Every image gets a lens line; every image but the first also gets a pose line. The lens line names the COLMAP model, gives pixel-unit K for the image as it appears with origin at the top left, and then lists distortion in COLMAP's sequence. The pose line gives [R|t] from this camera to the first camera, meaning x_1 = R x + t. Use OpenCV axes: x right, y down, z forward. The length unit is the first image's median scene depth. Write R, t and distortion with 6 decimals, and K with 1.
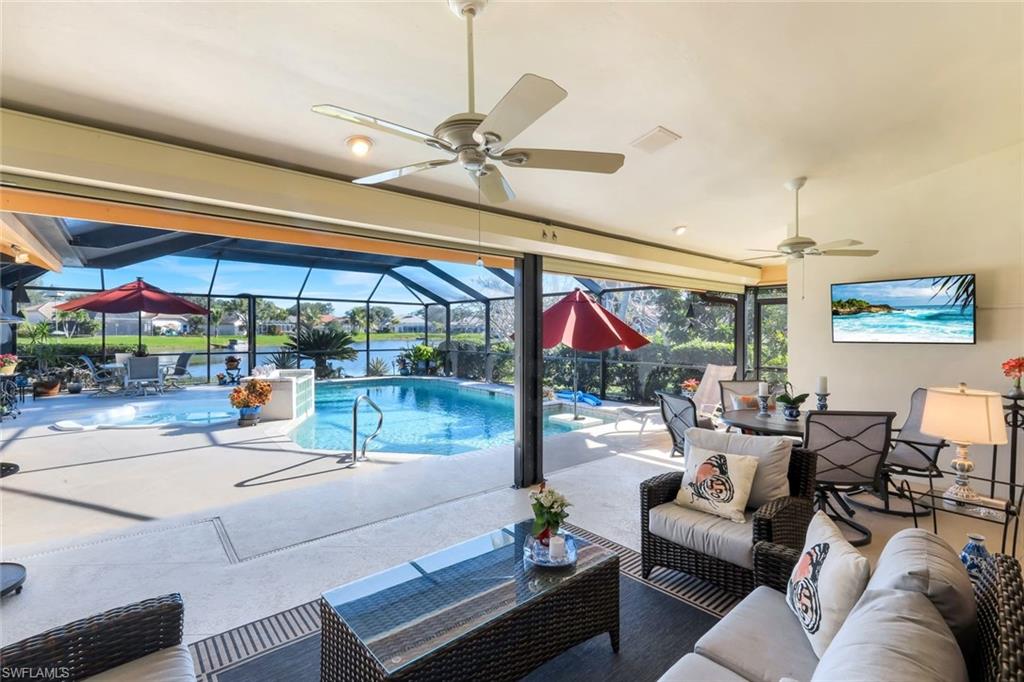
lens RADIAL K [[460.5, 0, 508.4], [0, 460.5, 329.9], [0, 0, 1]] dist [-0.001417, -0.000306]
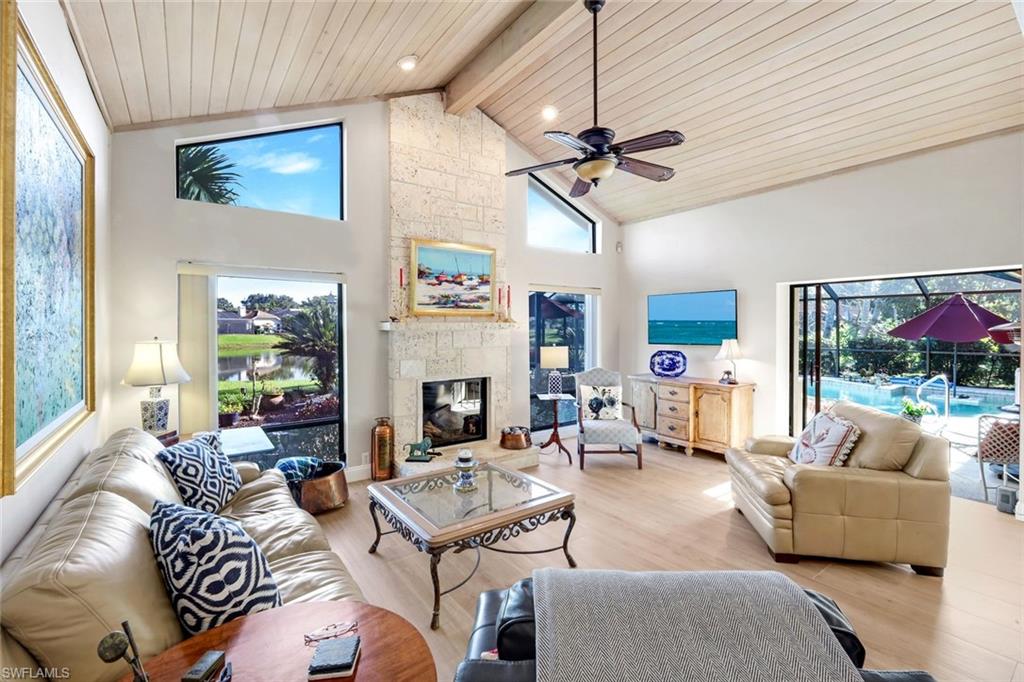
lens RADIAL K [[448.8, 0, 512.8], [0, 448.8, 333.2], [0, 0, 1]] dist [0.000751, 0.000014]
pose [[0.997887, -0.009588, -0.064262, -0.595703], [0.010765, 0.999780, 0.017993, -0.013205], [0.064075, -0.018646, 0.997771, -0.183829]]
